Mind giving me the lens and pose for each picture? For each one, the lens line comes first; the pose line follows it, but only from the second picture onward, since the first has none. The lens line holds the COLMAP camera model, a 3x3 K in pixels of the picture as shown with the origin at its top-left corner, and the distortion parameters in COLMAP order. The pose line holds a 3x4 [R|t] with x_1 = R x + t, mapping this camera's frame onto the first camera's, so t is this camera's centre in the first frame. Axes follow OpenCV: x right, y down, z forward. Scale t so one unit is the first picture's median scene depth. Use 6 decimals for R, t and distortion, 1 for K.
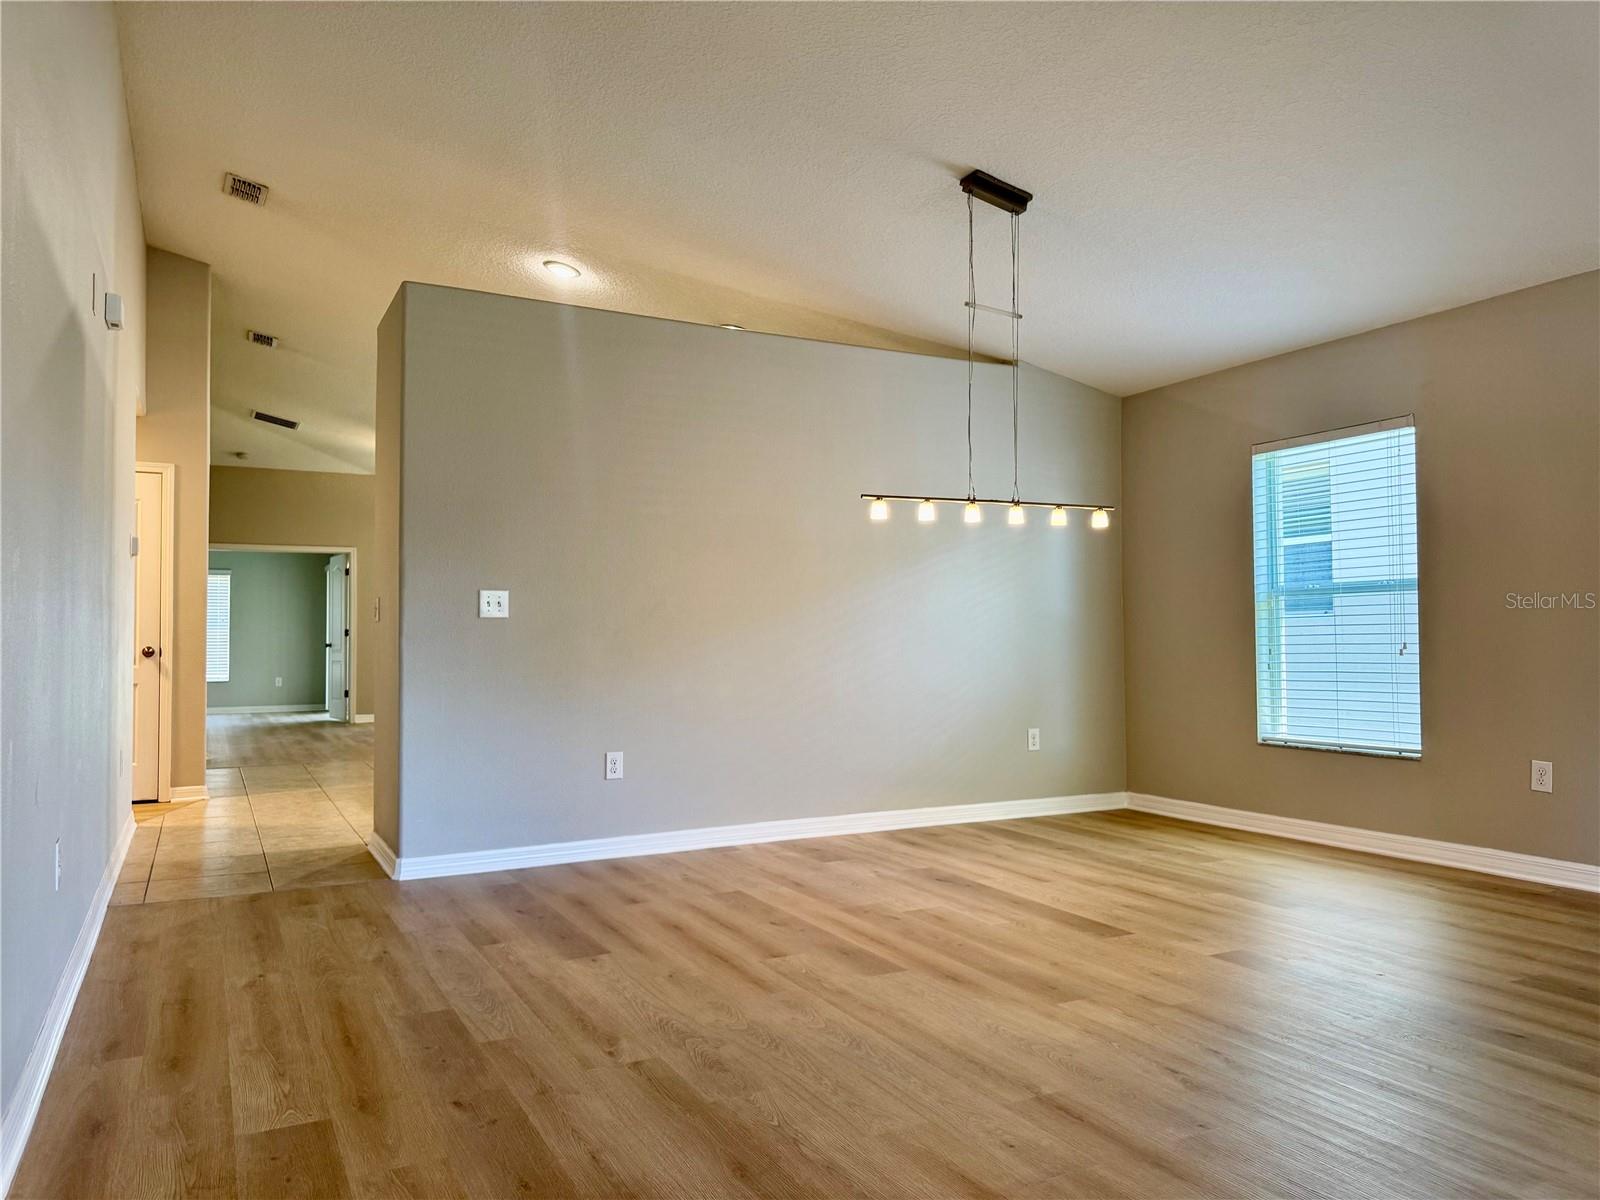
lens RADIAL K [[1119.4, 0, 800.0], [0, 1119.4, 600.0], [0, 0, 1]] dist [0.104322, -0.152676]
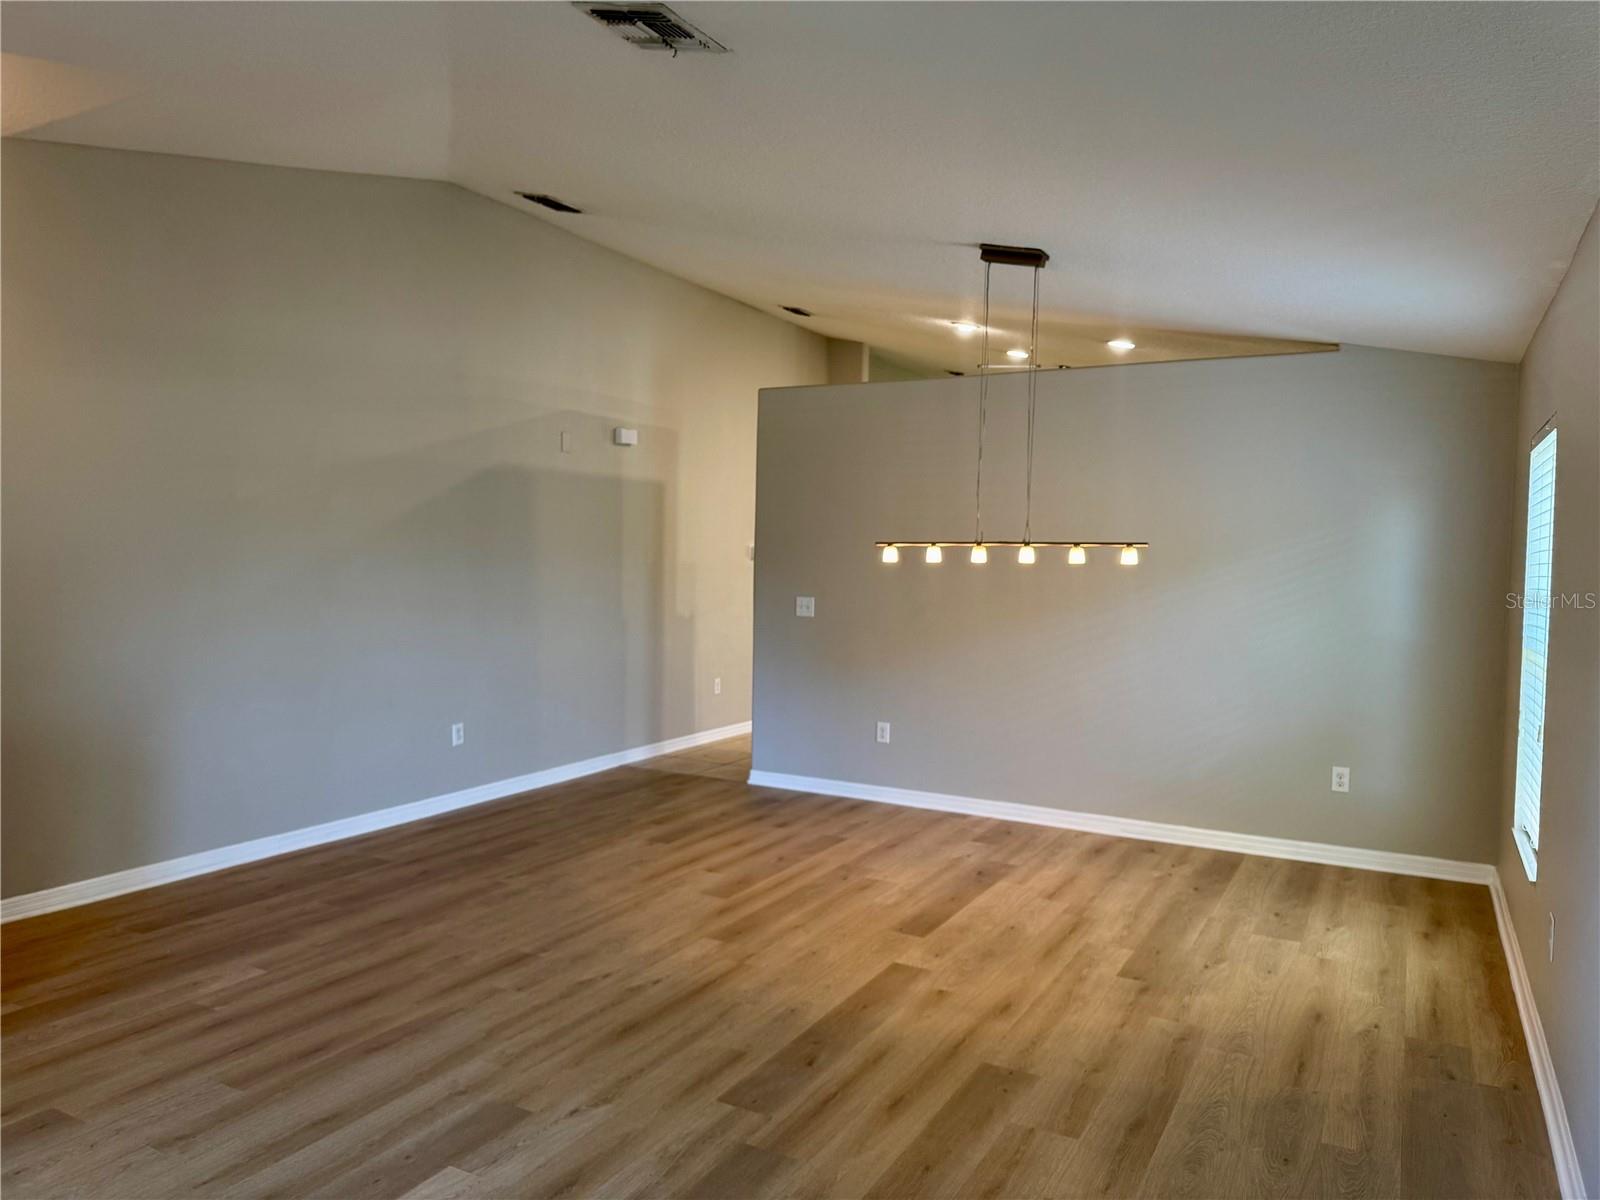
lens RADIAL K [[1119.4, 0, 800.0], [0, 1119.4, 600.0], [0, 0, 1]] dist [0.104322, -0.152676]
pose [[0.560286, 0.049747, -0.826804, 1.185109], [0.005380, 0.997955, 0.063690, -0.125994], [0.828282, -0.040133, 0.558873, 0.272949]]
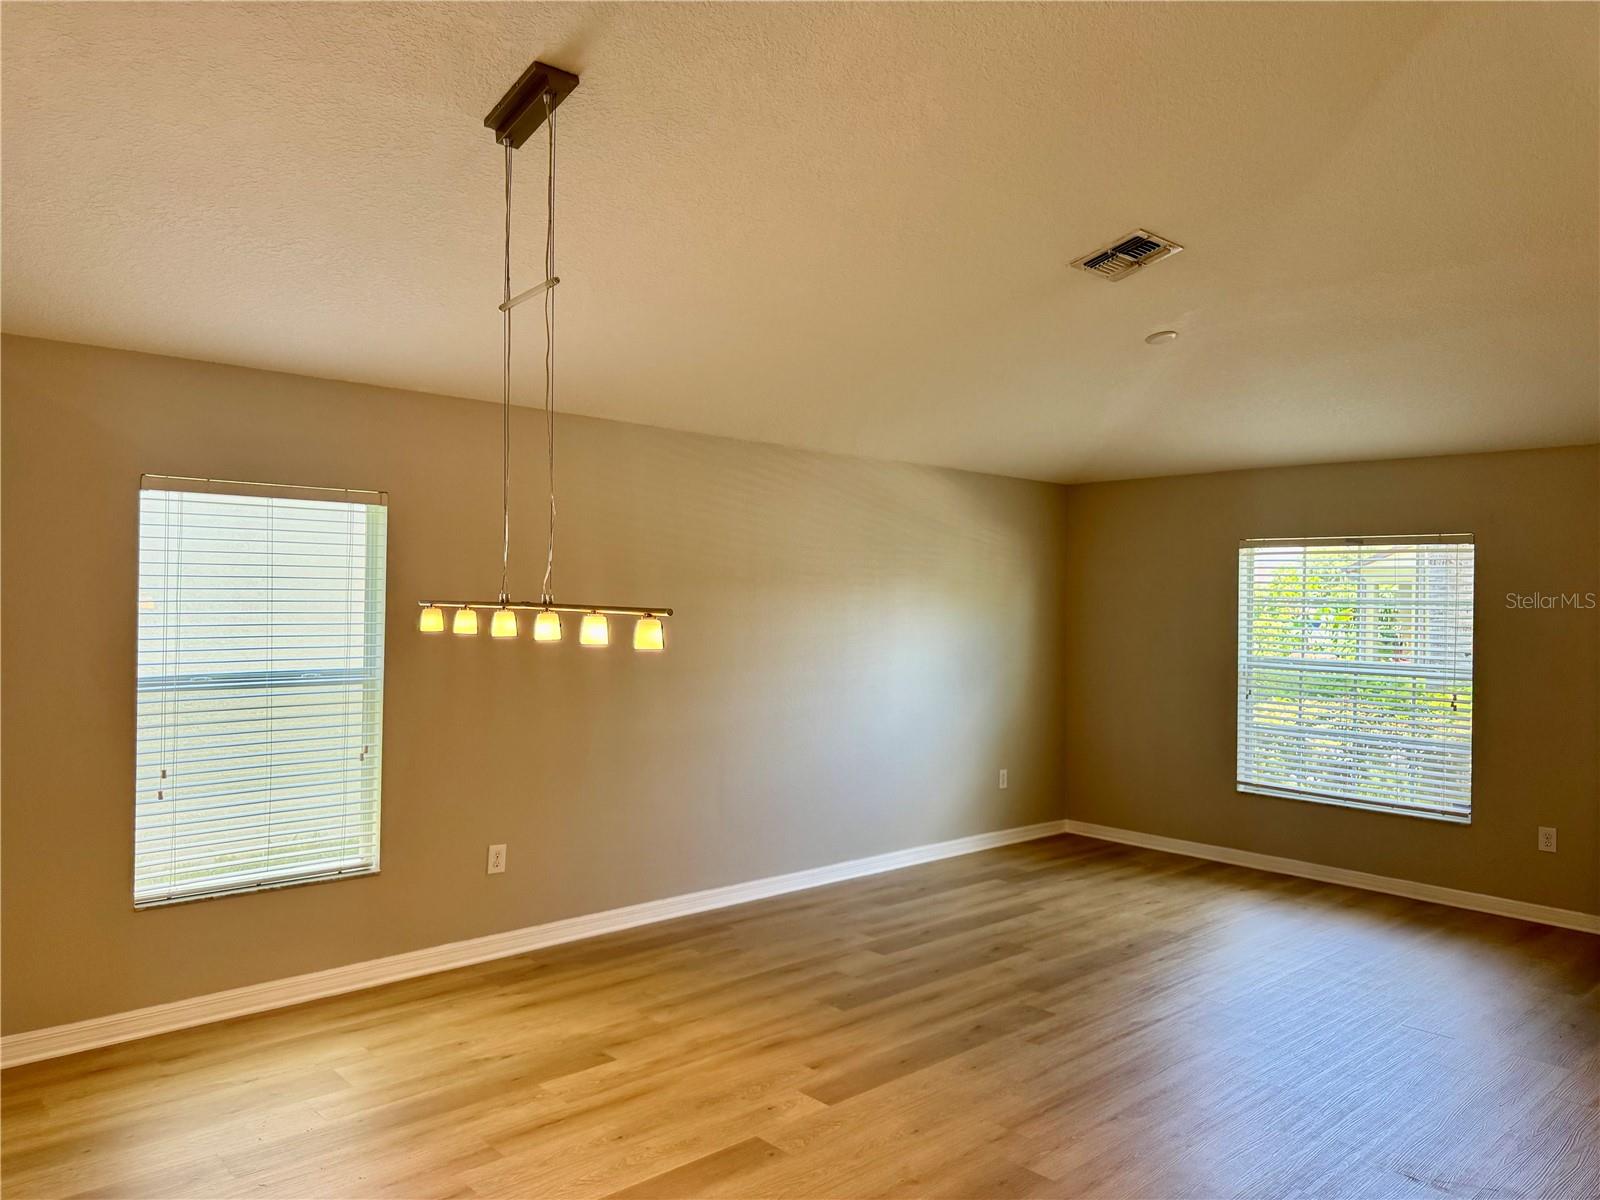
lens RADIAL K [[1127.9, 0, 800.0], [0, 1127.9, 600.0], [0, 0, 1]] dist [0.080336, -0.108500]
pose [[-0.255167, 0.003766, 0.966890, -0.572362], [-0.045002, 0.998862, -0.015767, -0.106503], [-0.965849, -0.047535, -0.254708, 1.237620]]
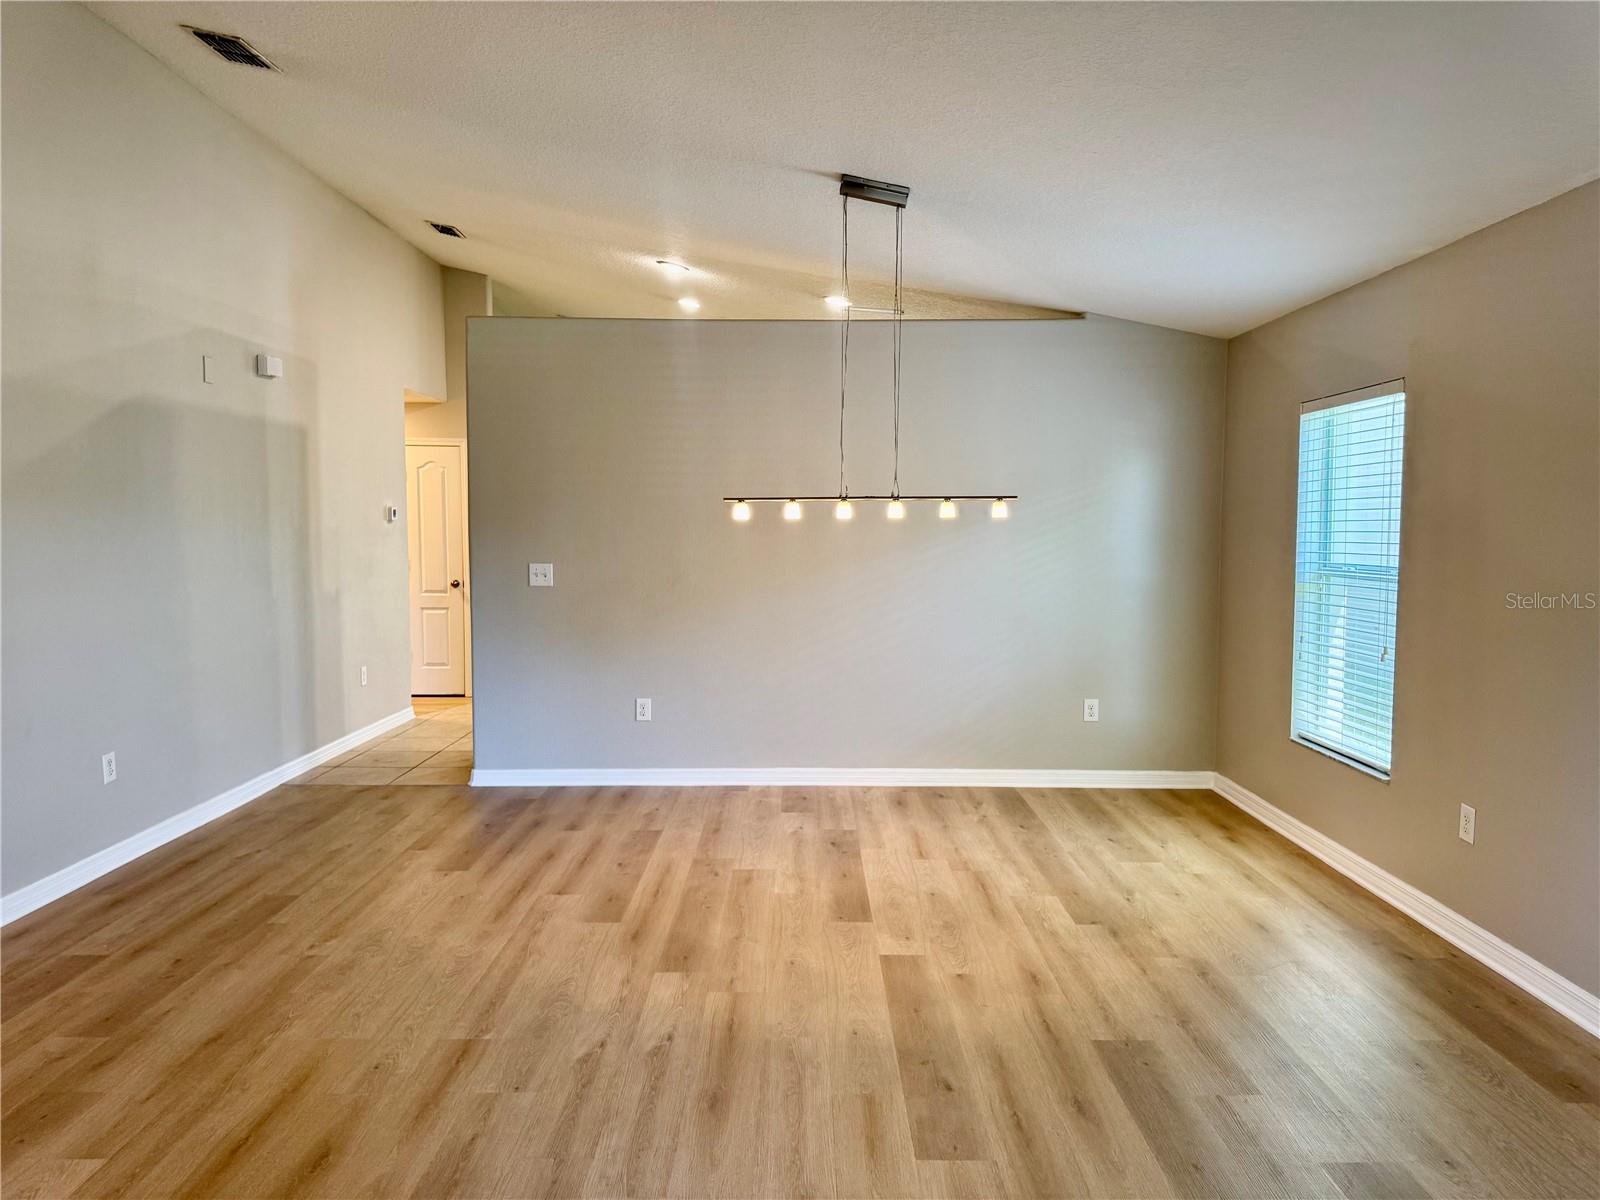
lens RADIAL K [[1118.3, 0, 800.0], [0, 1118.3, 600.0], [0, 0, 1]] dist [0.104647, -0.137539]
pose [[0.884842, 0.039257, -0.464234, 0.734645], [0.008507, 0.994916, 0.100346, -0.119793], [0.465814, -0.092739, 0.880010, 0.059582]]
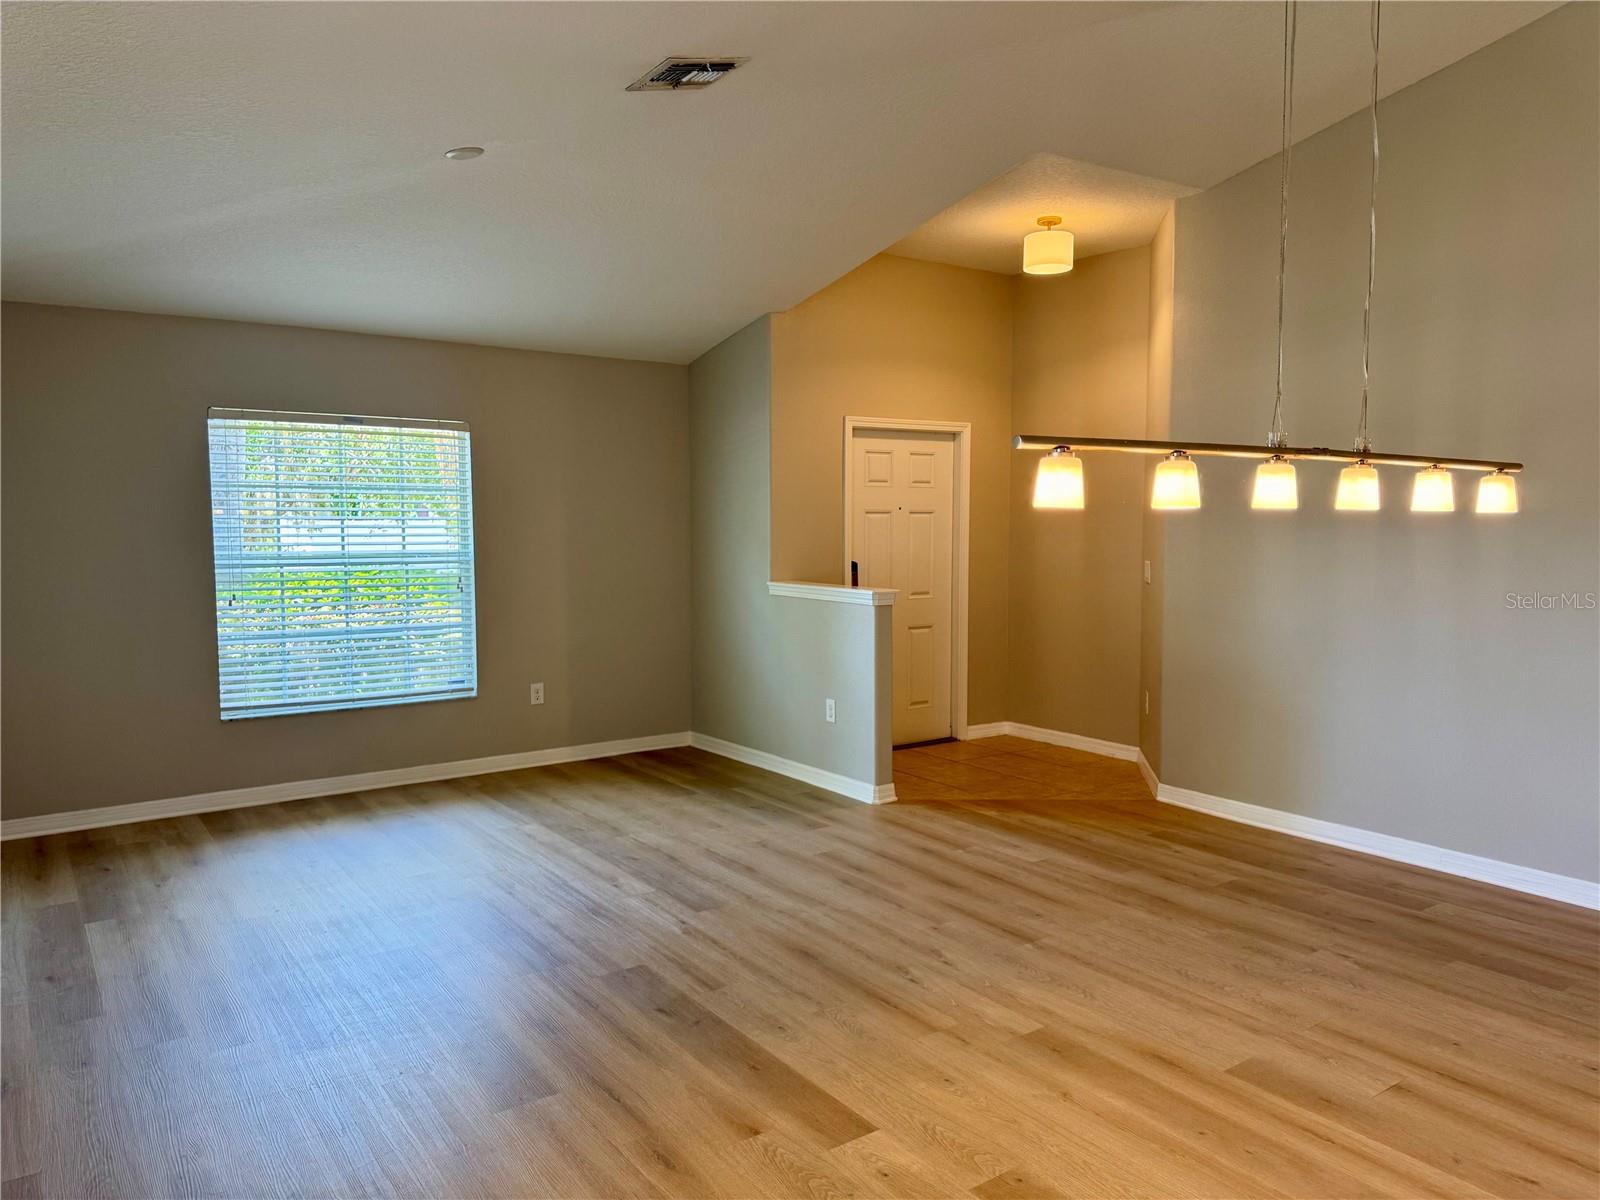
lens RADIAL K [[1127.9, 0, 800.0], [0, 1127.9, 600.0], [0, 0, 1]] dist [0.080336, -0.108500]
pose [[-0.991112, 0.017752, -0.131842, 0.481237], [0.012278, 0.999033, 0.042213, -0.069999], [0.132464, 0.040219, -0.990372, 1.651794]]
